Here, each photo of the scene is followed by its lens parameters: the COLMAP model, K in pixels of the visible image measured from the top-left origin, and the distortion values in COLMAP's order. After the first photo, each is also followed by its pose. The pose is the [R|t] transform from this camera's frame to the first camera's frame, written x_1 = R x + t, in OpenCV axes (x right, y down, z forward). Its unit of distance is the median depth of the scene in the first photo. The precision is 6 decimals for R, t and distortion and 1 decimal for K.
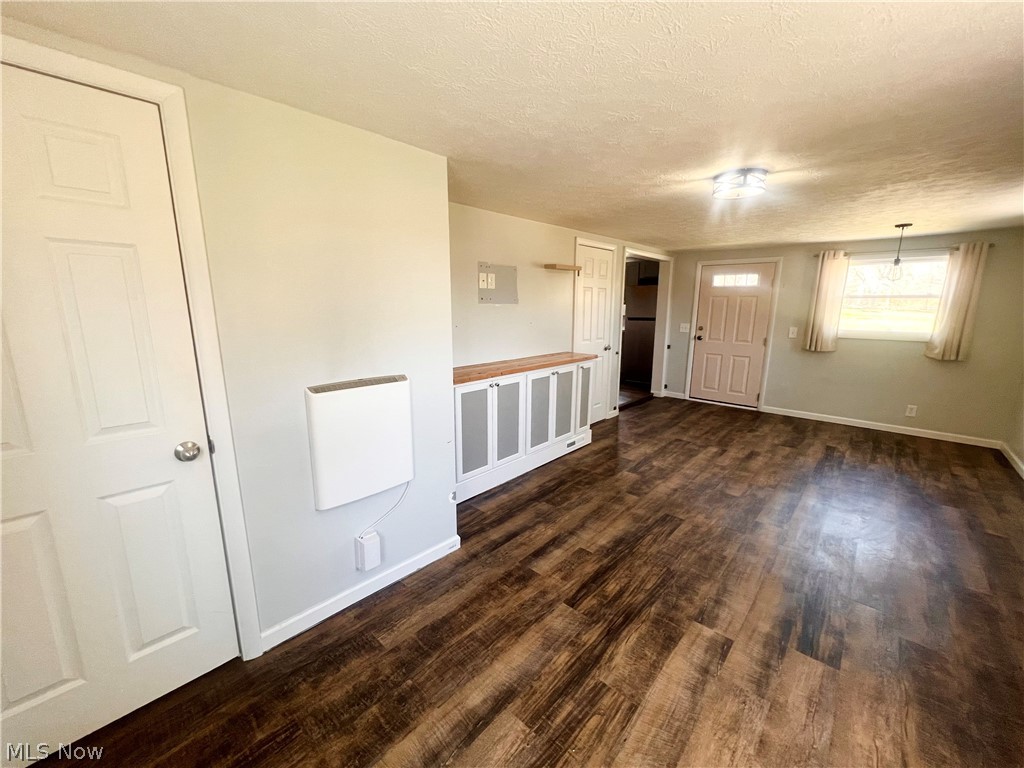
lens RADIAL K [[411.5, 0, 512.0], [0, 411.5, 384.0], [0, 0, 1]] dist [-0.001440, 0.000083]
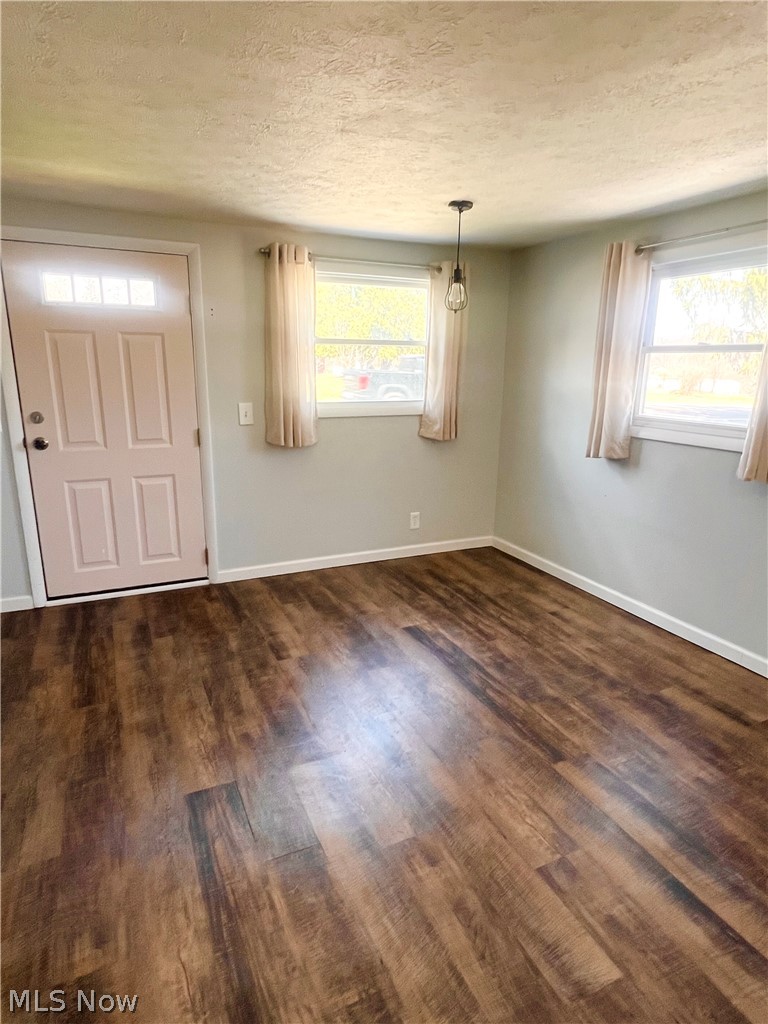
lens RADIAL K [[583.8, 0, 374.8], [0, 583.8, 513.7], [0, 0, 1]] dist [-0.002211, -0.000202]
pose [[0.386691, -0.236057, 0.891486, 0.141240], [0.167336, 0.968598, 0.183892, -0.159443], [-0.906901, 0.078068, 0.414049, 0.834779]]
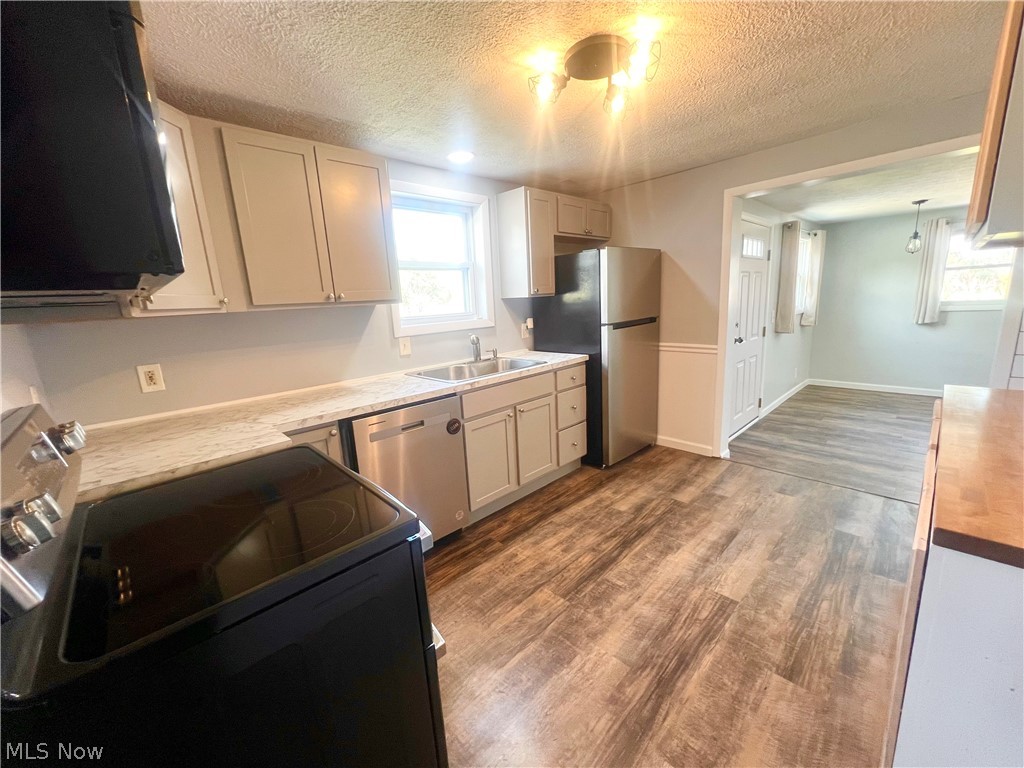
lens RADIAL K [[406.0, 0, 512.0], [0, 406.0, 384.0], [0, 0, 1]] dist [0.001656, 0.000258]
pose [[0.065067, -0.213247, 0.974829, -0.279580], [0.245947, 0.950190, 0.191441, -0.407984], [-0.967097, 0.227300, 0.114274, 2.073684]]
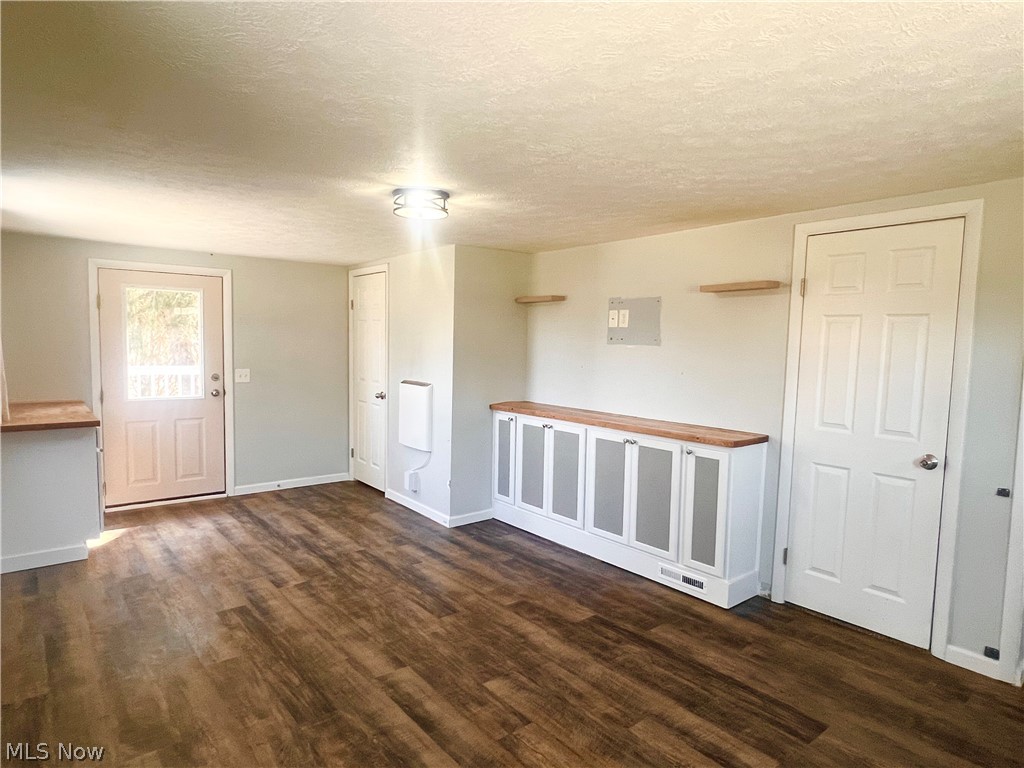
lens RADIAL K [[601.9, 0, 512.0], [0, 601.9, 384.0], [0, 0, 1]] dist [-0.000229, -0.000739]
pose [[-0.146103, 0.064969, -0.987134, 1.148431], [-0.209951, 0.973074, 0.095118, -0.178659], [0.966734, 0.221147, -0.128528, 0.916038]]
